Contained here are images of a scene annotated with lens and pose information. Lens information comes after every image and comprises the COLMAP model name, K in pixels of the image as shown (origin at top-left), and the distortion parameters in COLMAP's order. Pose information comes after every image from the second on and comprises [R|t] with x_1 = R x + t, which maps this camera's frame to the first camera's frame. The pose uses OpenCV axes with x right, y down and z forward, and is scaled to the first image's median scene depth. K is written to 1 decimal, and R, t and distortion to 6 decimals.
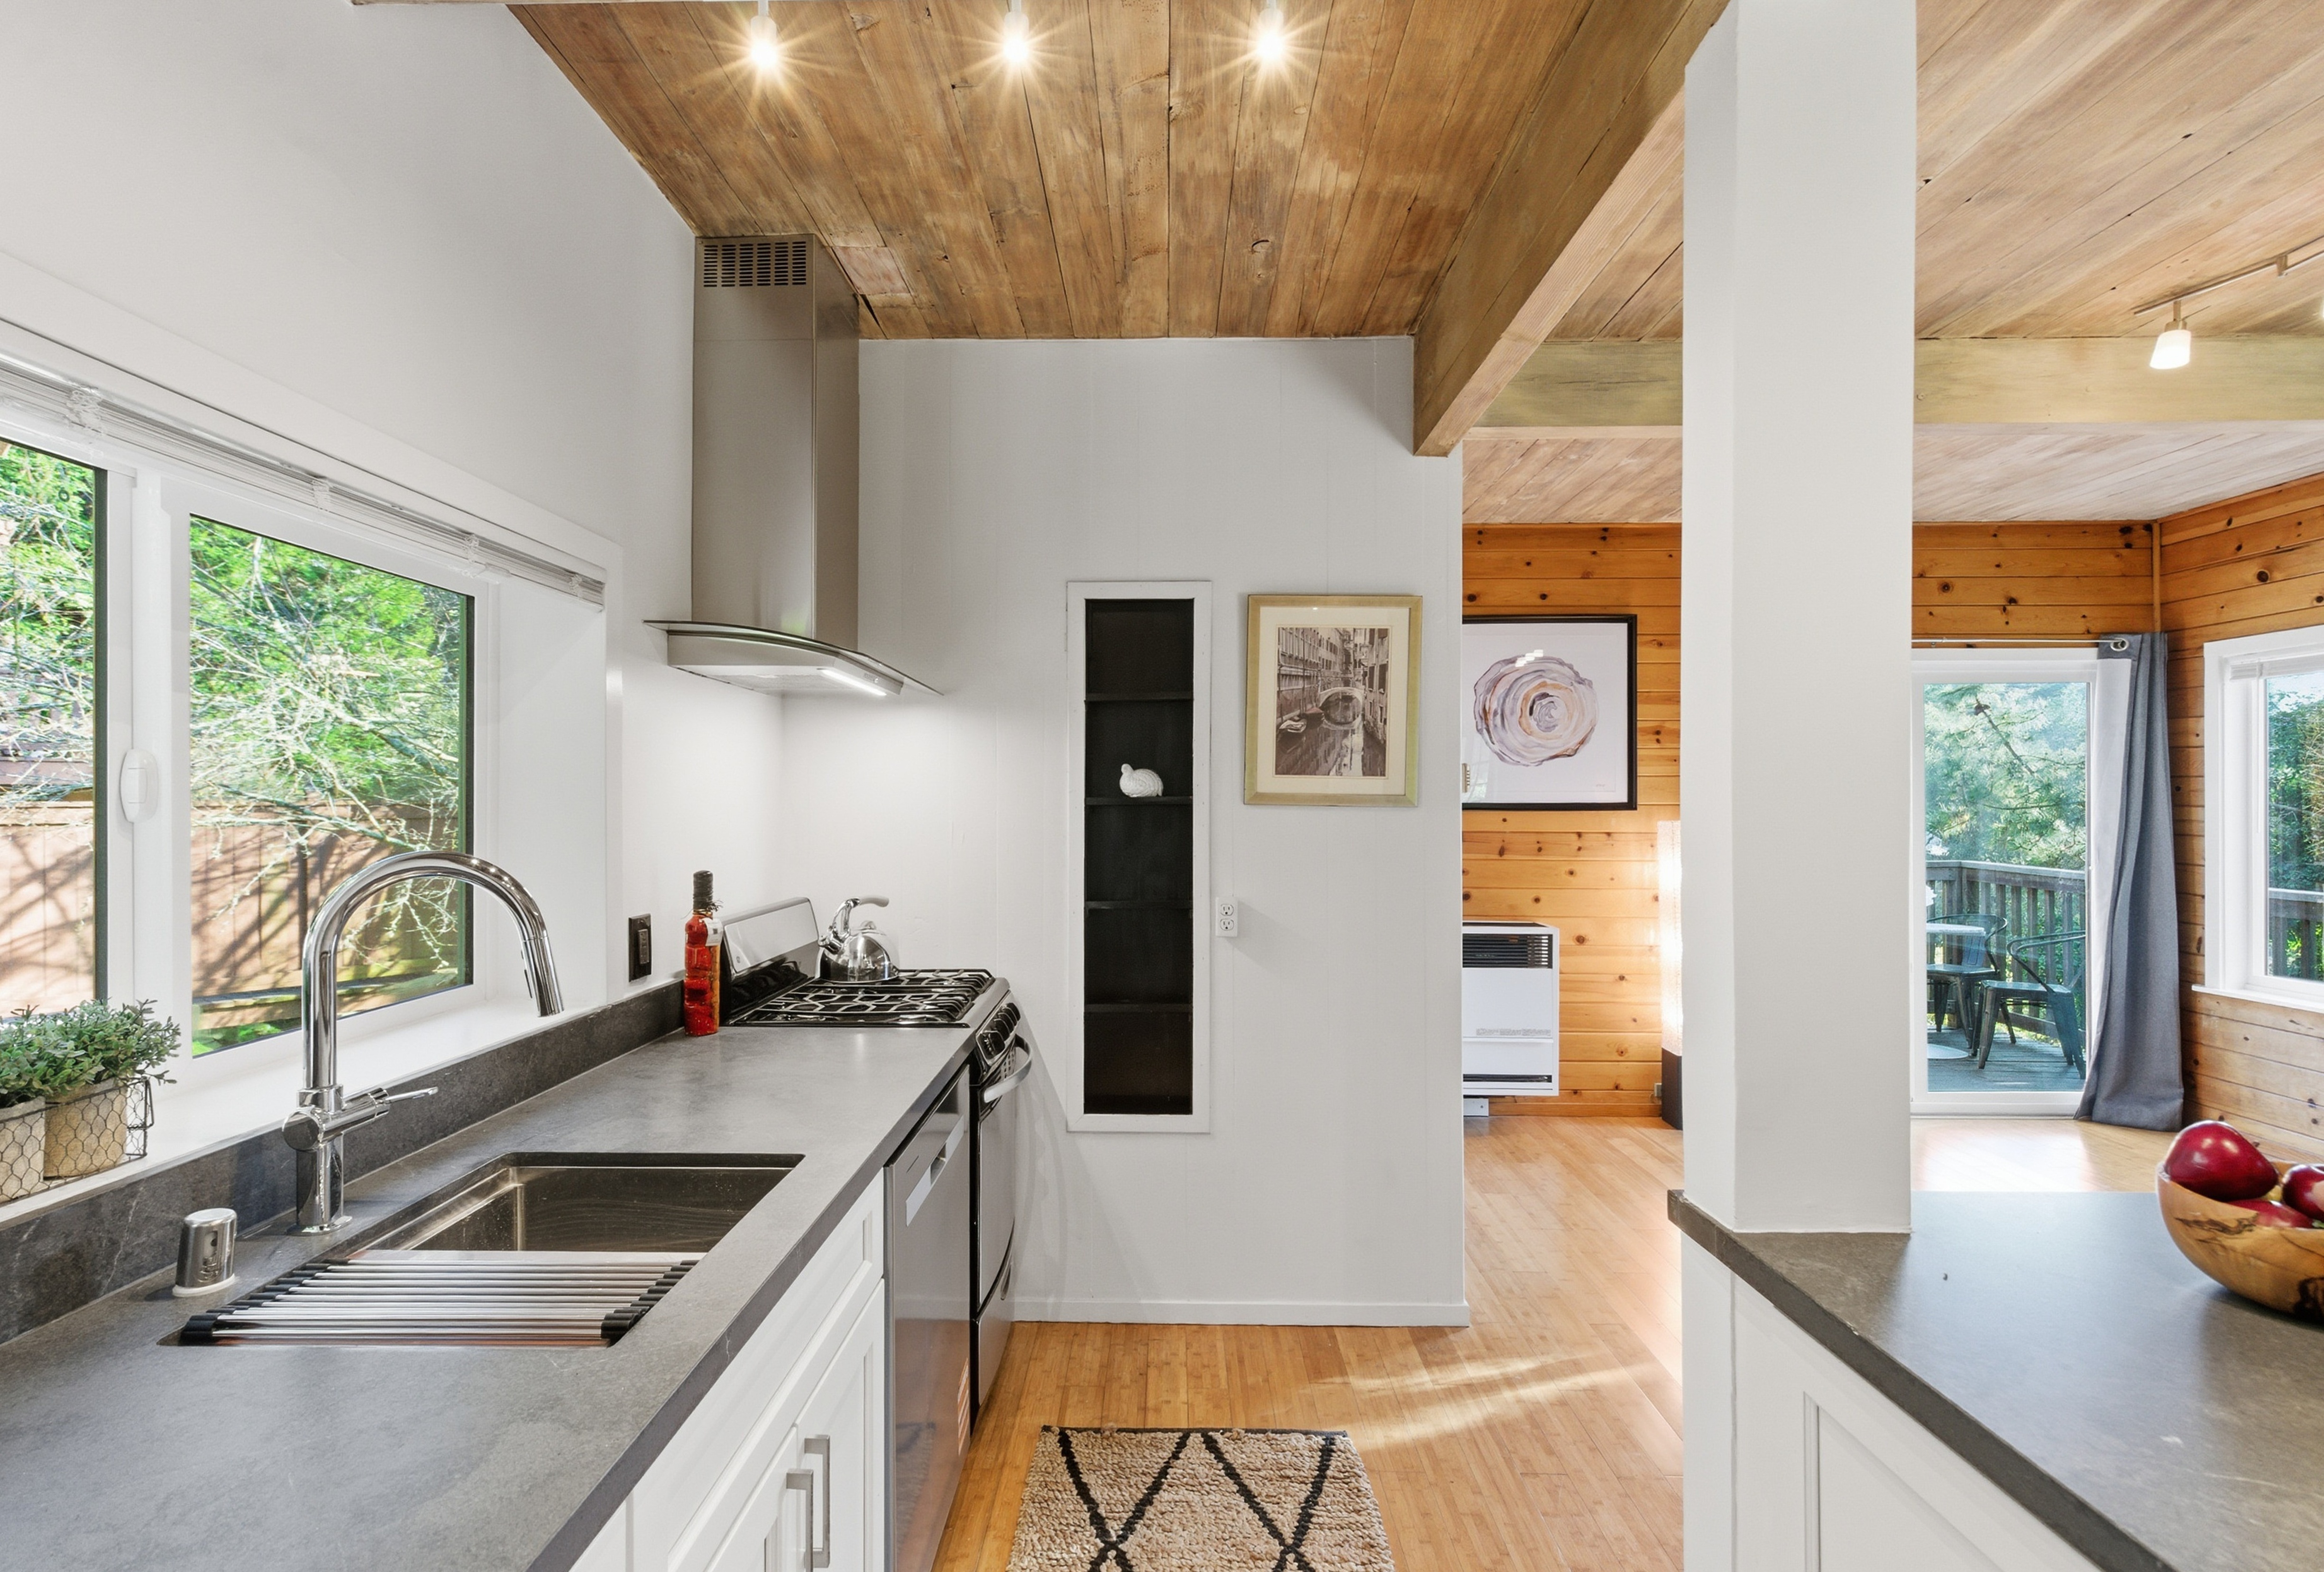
lens RADIAL K [[1101.4, 0, 1134.7], [0, 1101.4, 804.3], [0, 0, 1]] dist [0.003284, -0.001369]
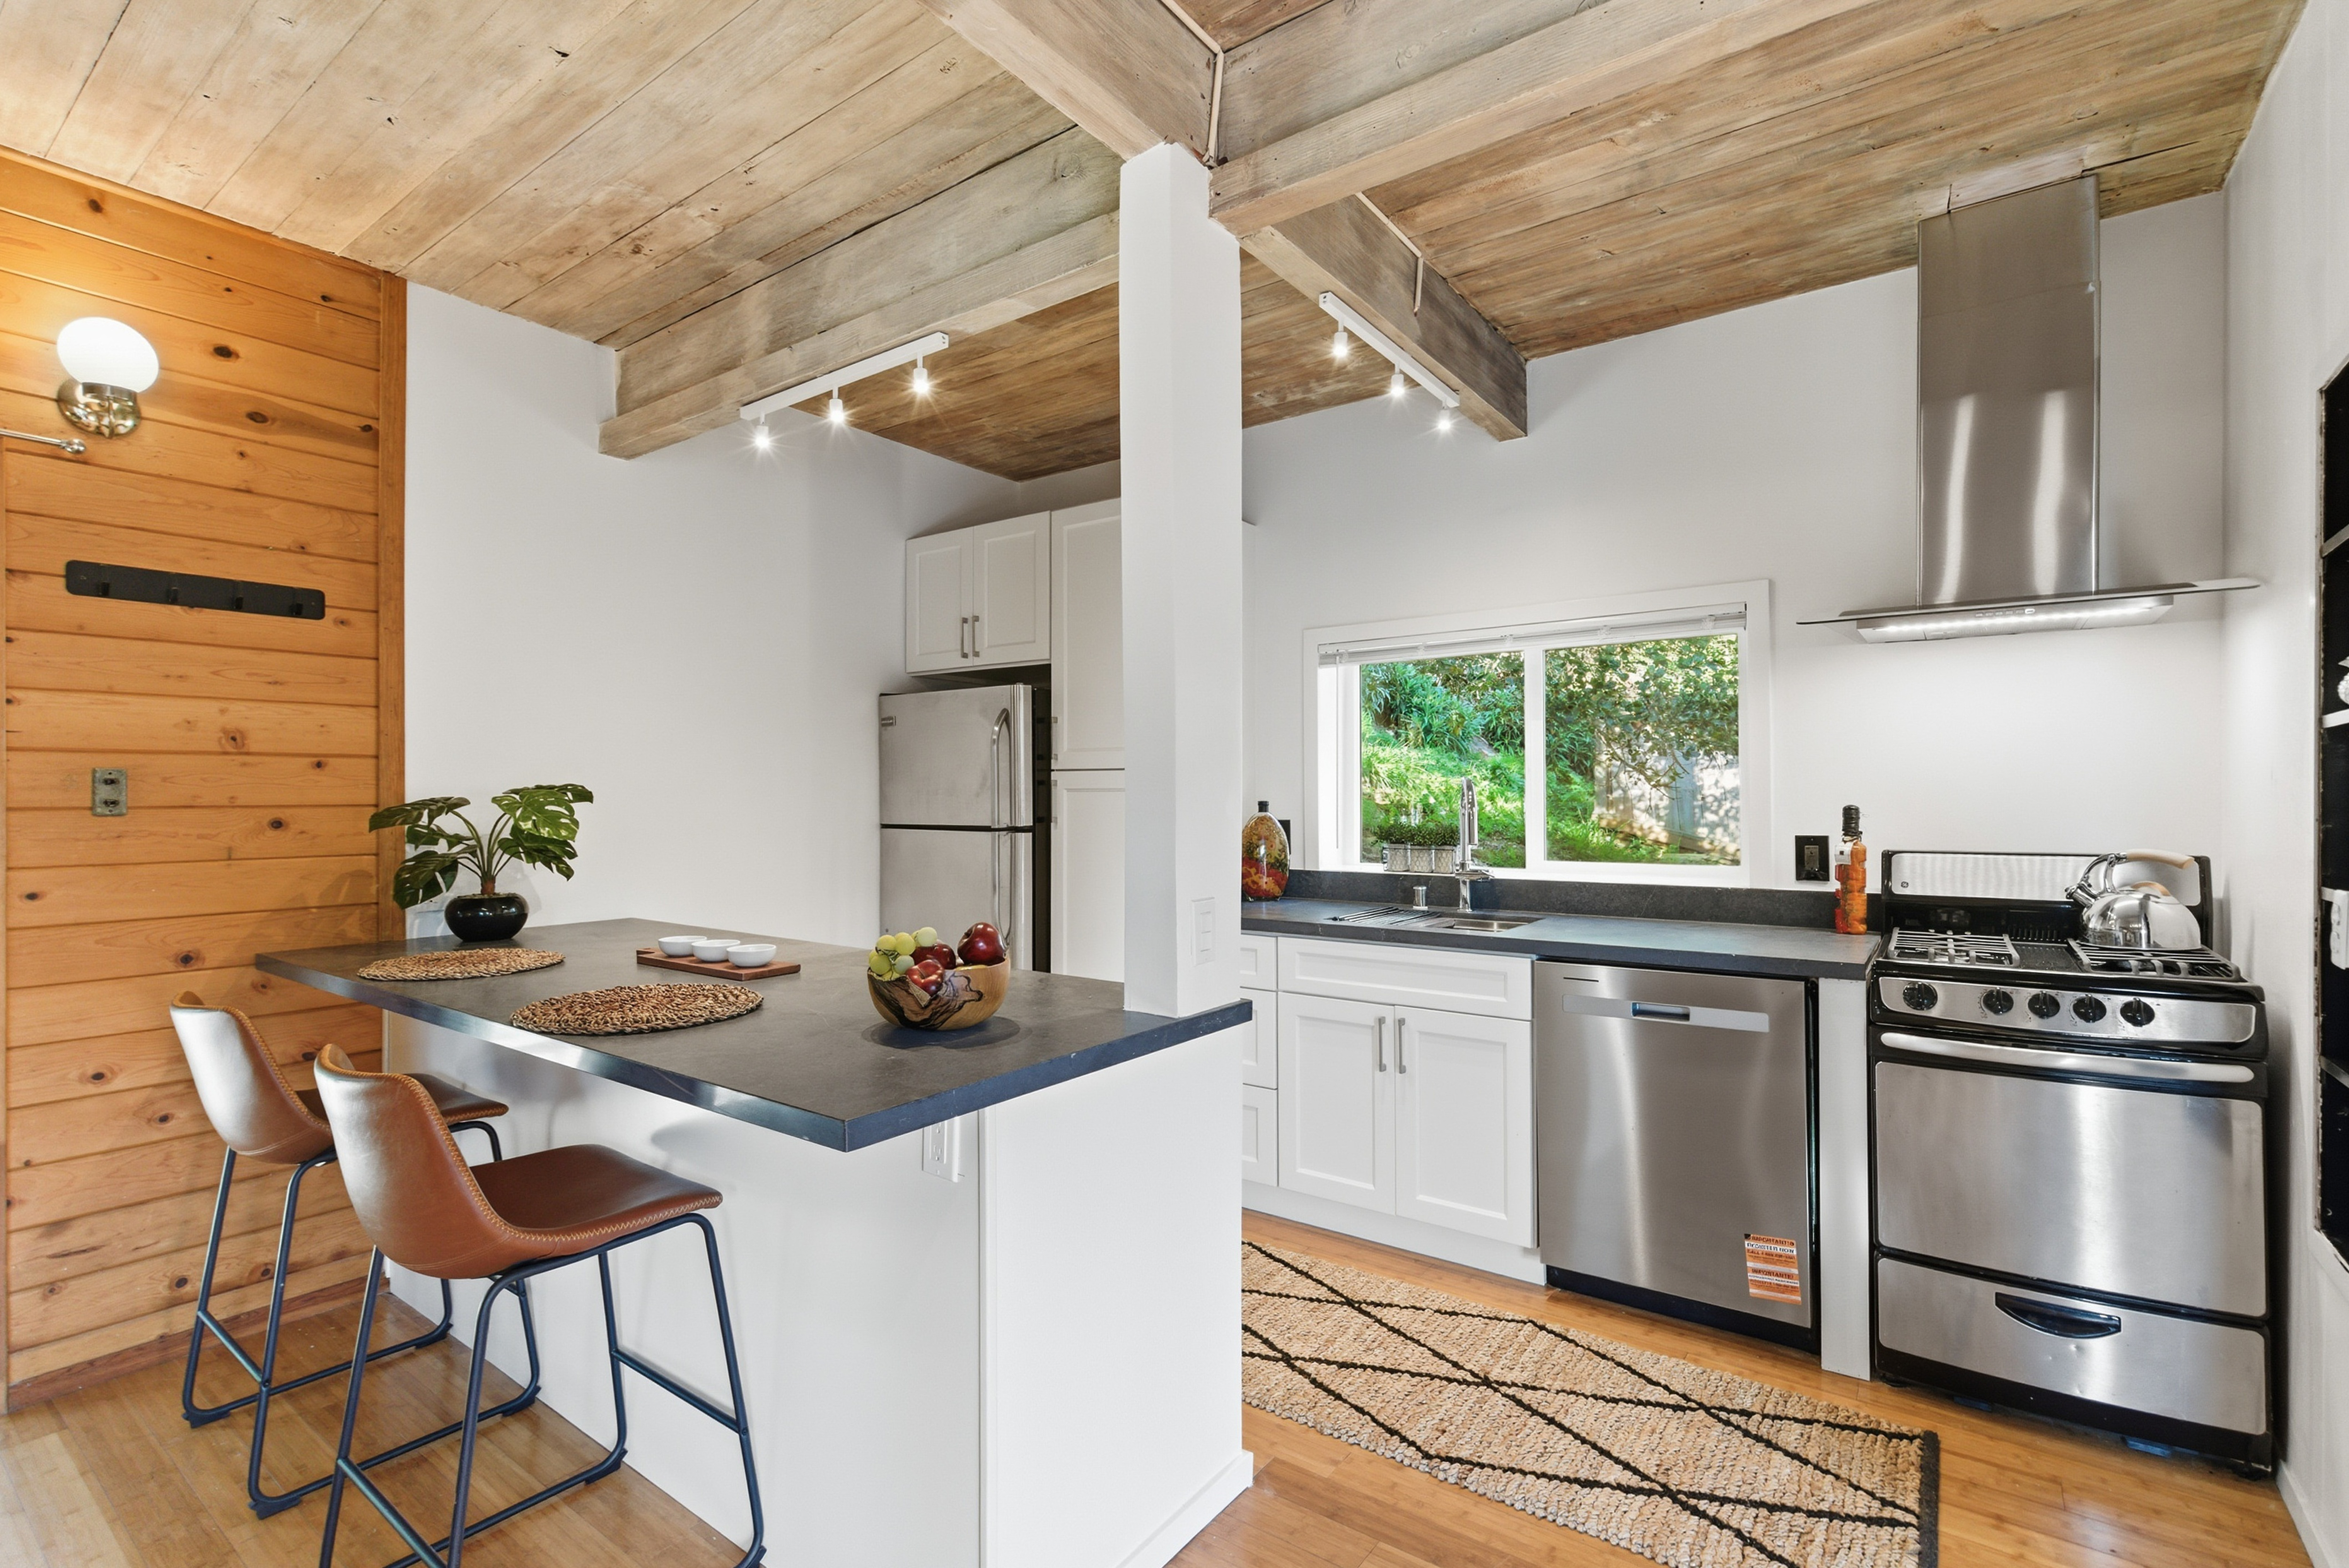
lens RADIAL K [[1066.7, 0, 1178.3], [0, 1066.7, 794.4], [0, 0, 1]] dist [0.000886, -0.001138]
pose [[-0.572525, 0.002746, -0.819883, 0.816143], [0.005246, 0.999986, -0.000314, 0.034494], [0.819871, -0.004481, -0.572531, 0.827817]]
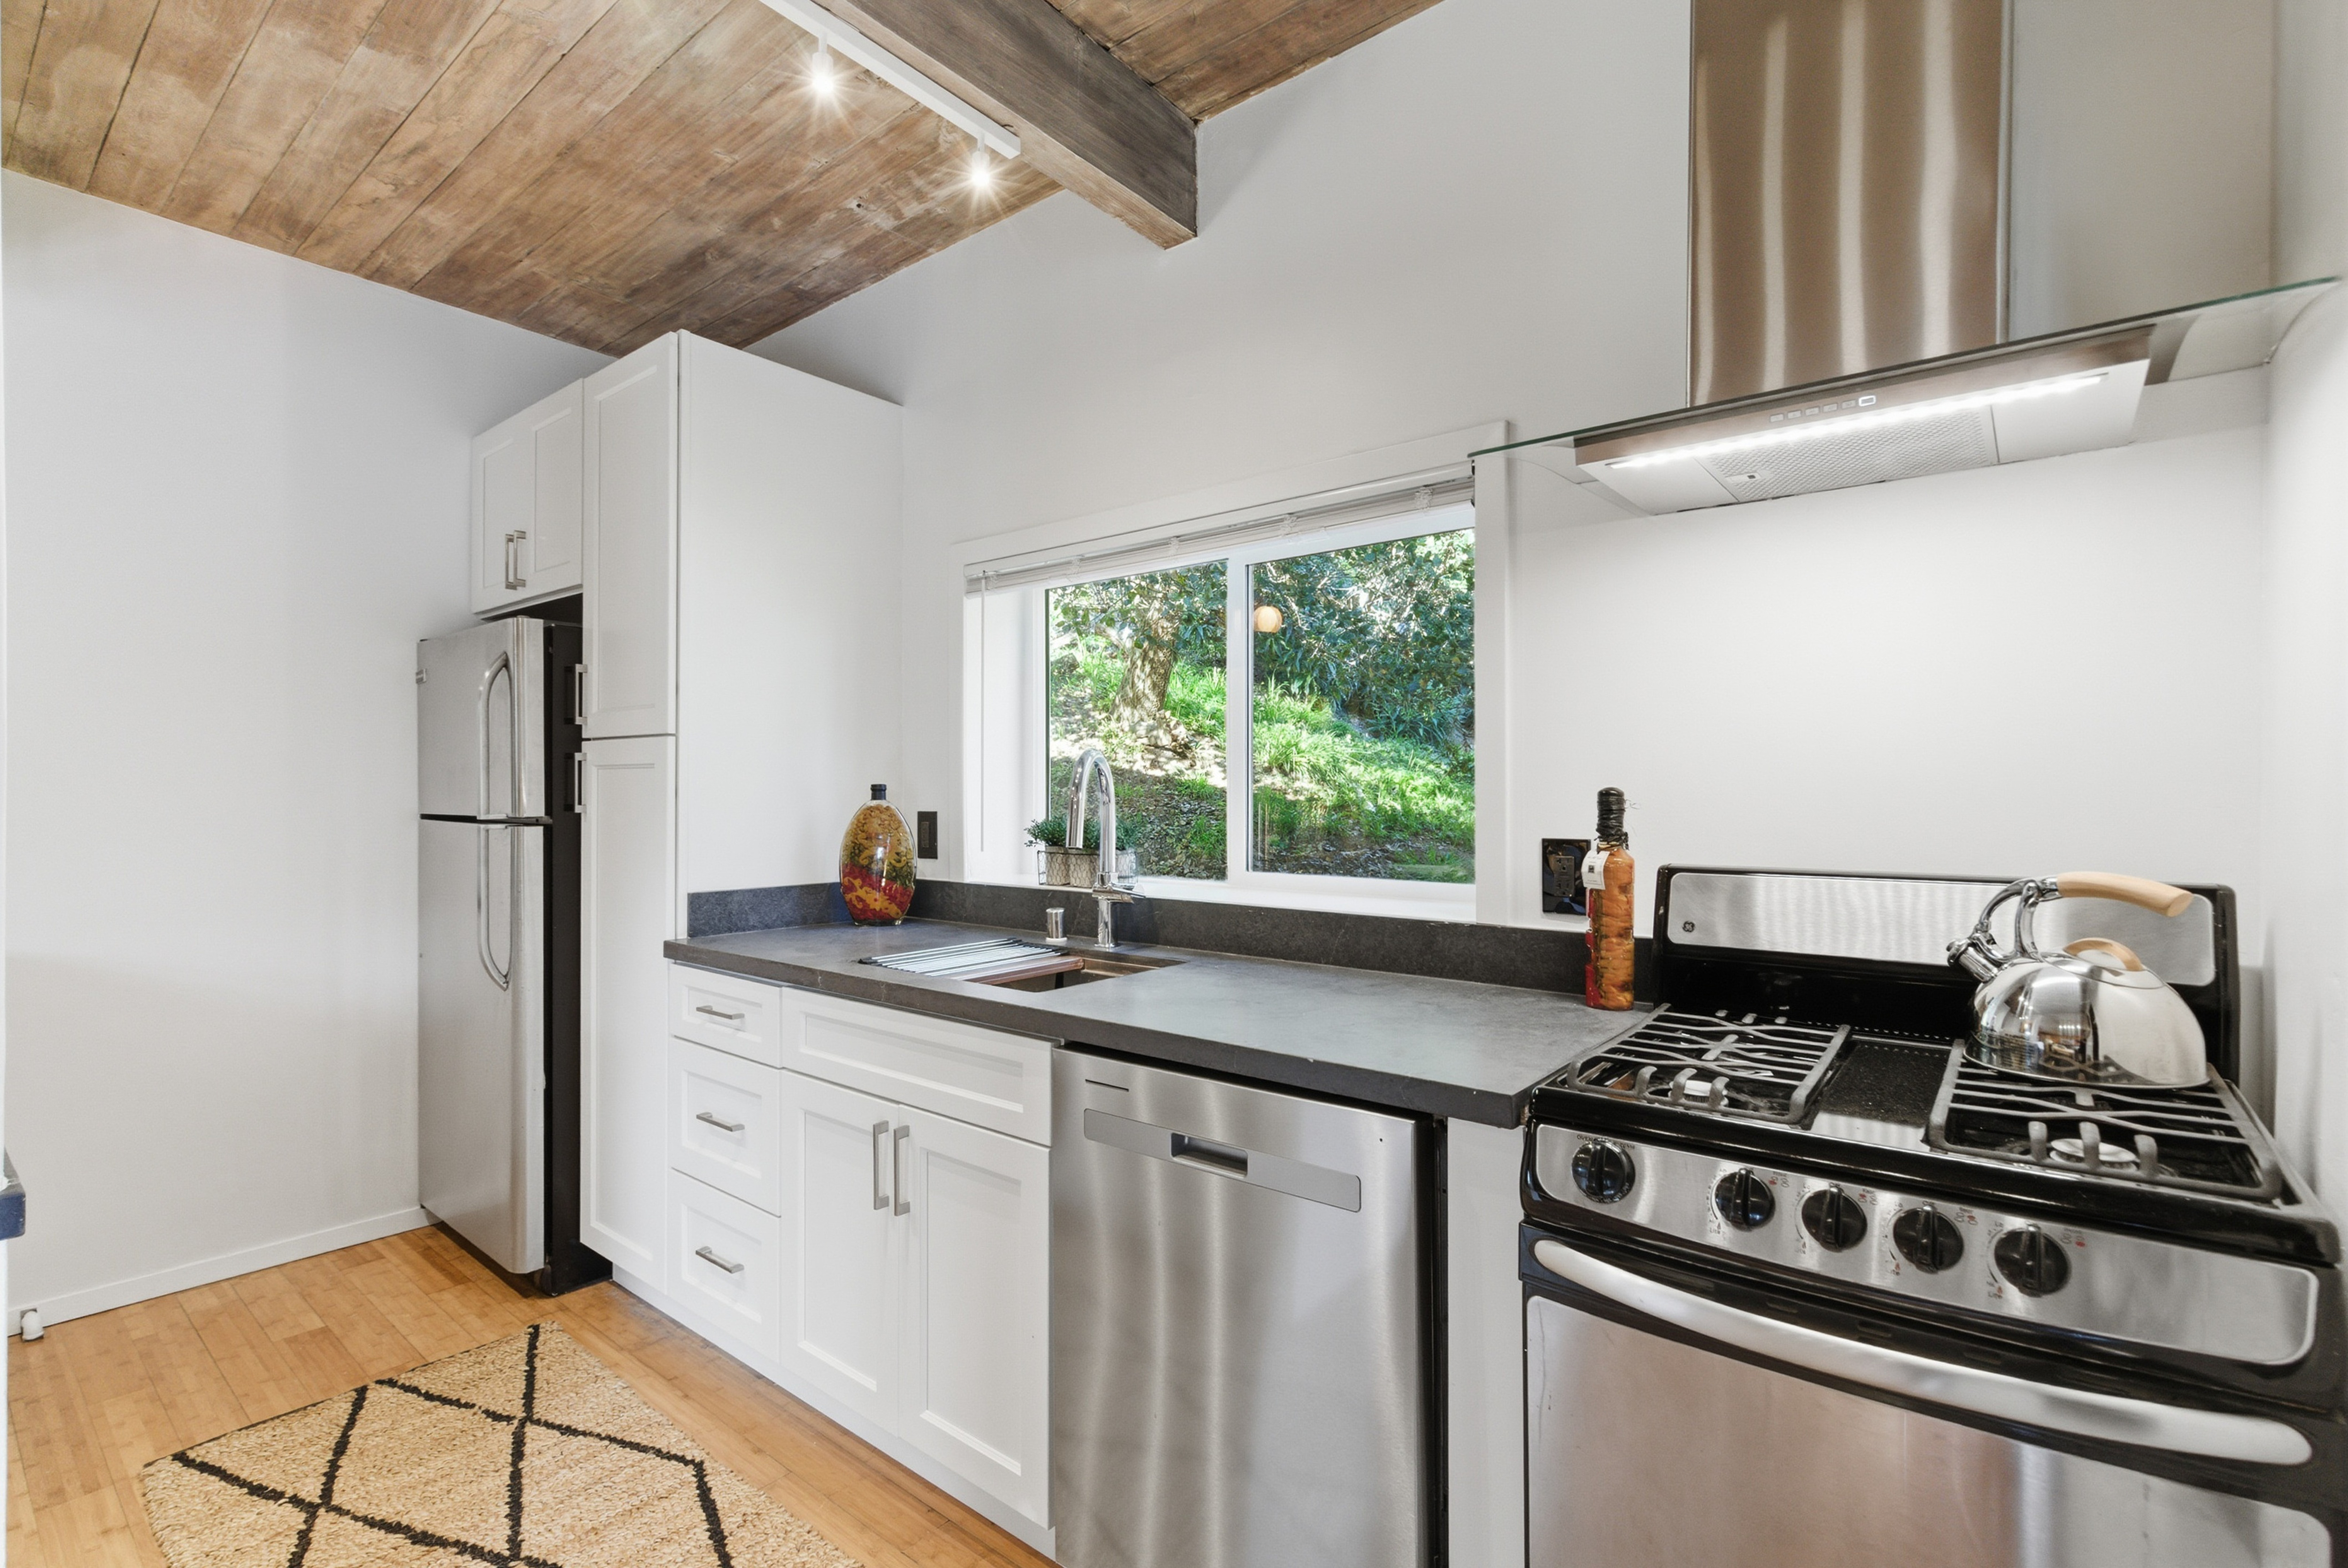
lens RADIAL K [[1057.9, 0, 1177.0], [0, 1057.9, 794.1], [0, 0, 1]] dist [-0.001072, -0.000302]
pose [[-0.607348, 0.001412, -0.794435, 0.273756], [-0.000544, 0.999997, 0.002193, 0.048951], [0.794436, 0.001764, -0.607345, 0.929851]]
